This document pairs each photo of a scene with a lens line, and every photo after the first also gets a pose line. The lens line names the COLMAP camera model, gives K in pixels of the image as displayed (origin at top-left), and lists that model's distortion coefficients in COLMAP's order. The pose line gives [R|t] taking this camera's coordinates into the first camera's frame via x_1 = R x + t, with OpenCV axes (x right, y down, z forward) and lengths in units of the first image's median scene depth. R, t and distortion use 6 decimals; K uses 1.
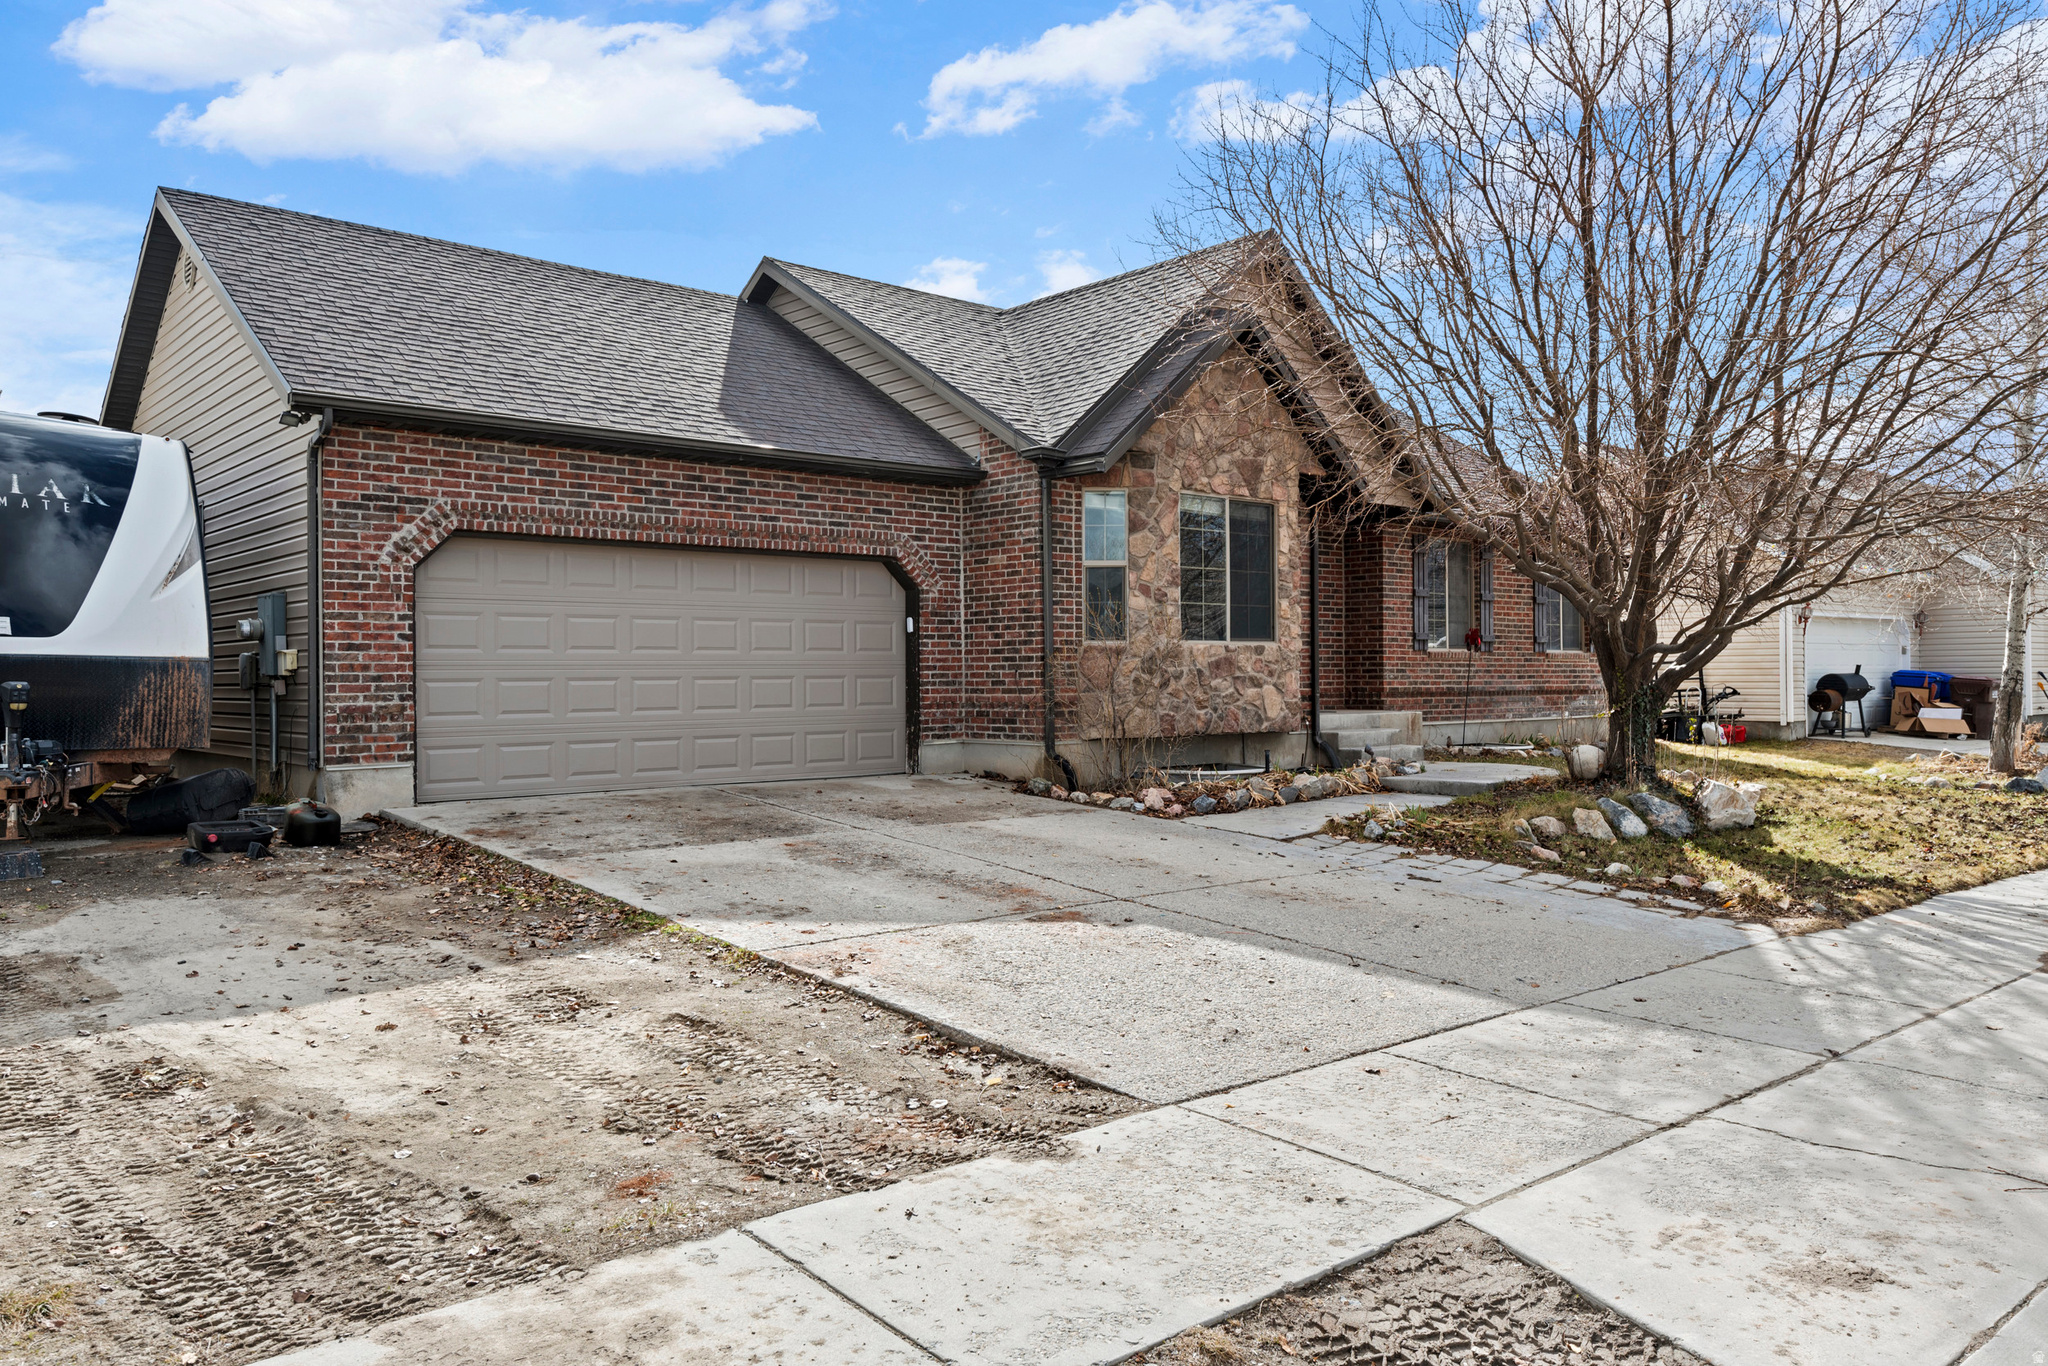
lens RADIAL K [[1460.7, 0, 1028.1], [0, 1460.7, 676.0], [0, 0, 1]] dist [0.004478, 0.006337]
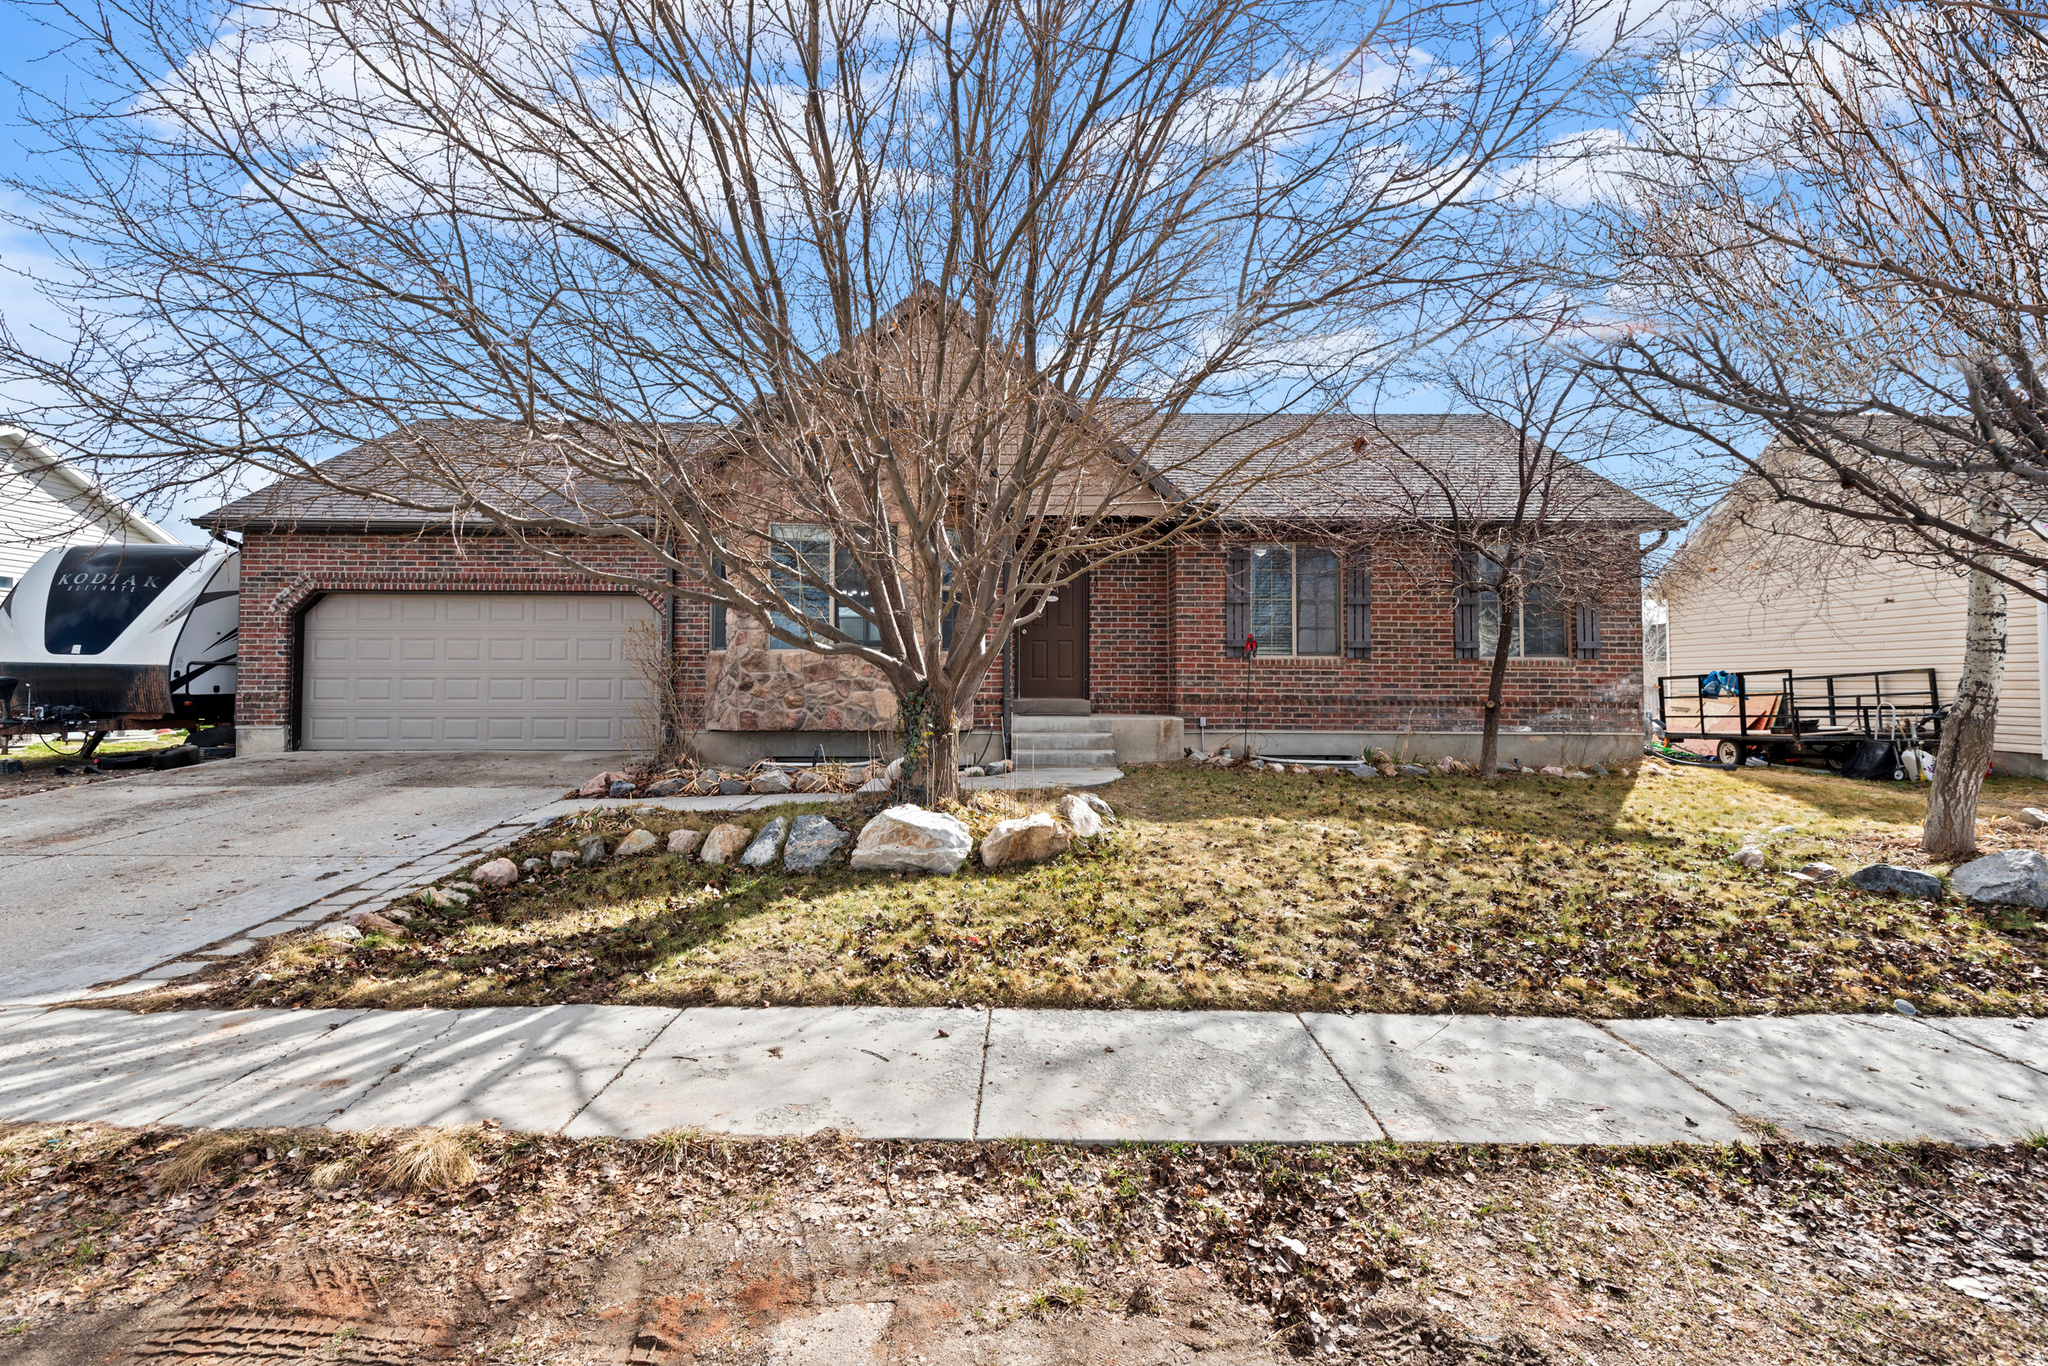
lens RADIAL K [[909.4, 0, 1029.8], [0, 909.4, 665.7], [0, 0, 1]] dist [0.034614, -0.017638]
pose [[0.762282, -0.007641, -0.647200, 0.717637], [-0.008801, 0.999716, -0.022168, 0.003253], [0.647185, 0.022594, 0.761998, 0.563331]]
